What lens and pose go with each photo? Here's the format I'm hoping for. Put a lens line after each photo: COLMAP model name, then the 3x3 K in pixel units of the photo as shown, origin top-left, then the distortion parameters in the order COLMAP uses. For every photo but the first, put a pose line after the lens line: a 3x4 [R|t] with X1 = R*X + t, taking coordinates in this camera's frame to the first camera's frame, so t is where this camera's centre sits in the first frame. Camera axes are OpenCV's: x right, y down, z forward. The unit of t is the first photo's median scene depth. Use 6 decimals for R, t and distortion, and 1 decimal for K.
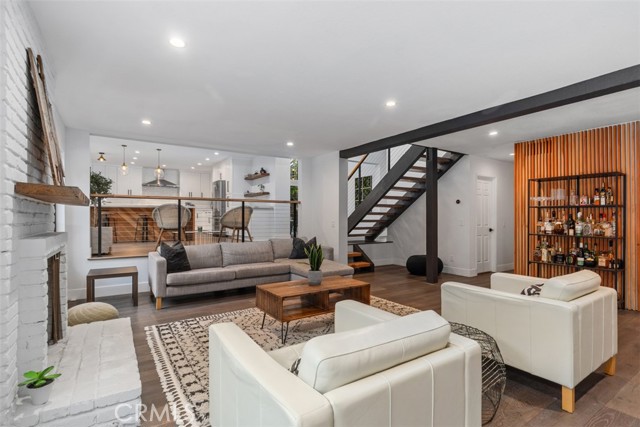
lens RADIAL K [[321.6, 0, 320.0], [0, 321.6, 213.5], [0, 0, 1]] dist [0.001756, 0.000088]
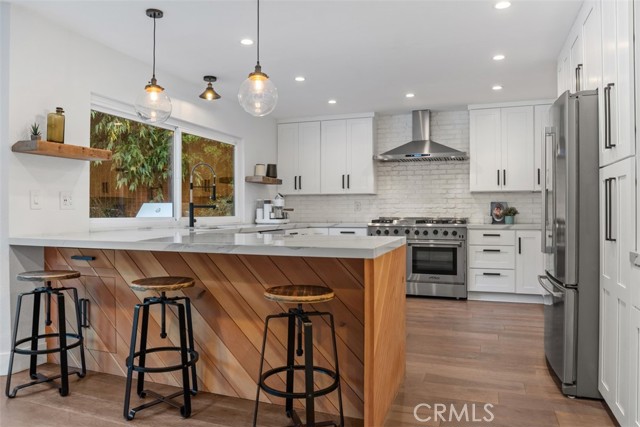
lens RADIAL K [[467.2, 0, 320.0], [0, 467.2, 213.5], [0, 0, 1]] dist [0.002147, 0.000502]
pose [[0.581866, -0.000961, -0.813284, -0.266698], [0.012677, 0.999889, 0.007888, -0.055978], [0.813186, -0.014900, 0.581813, 1.150458]]
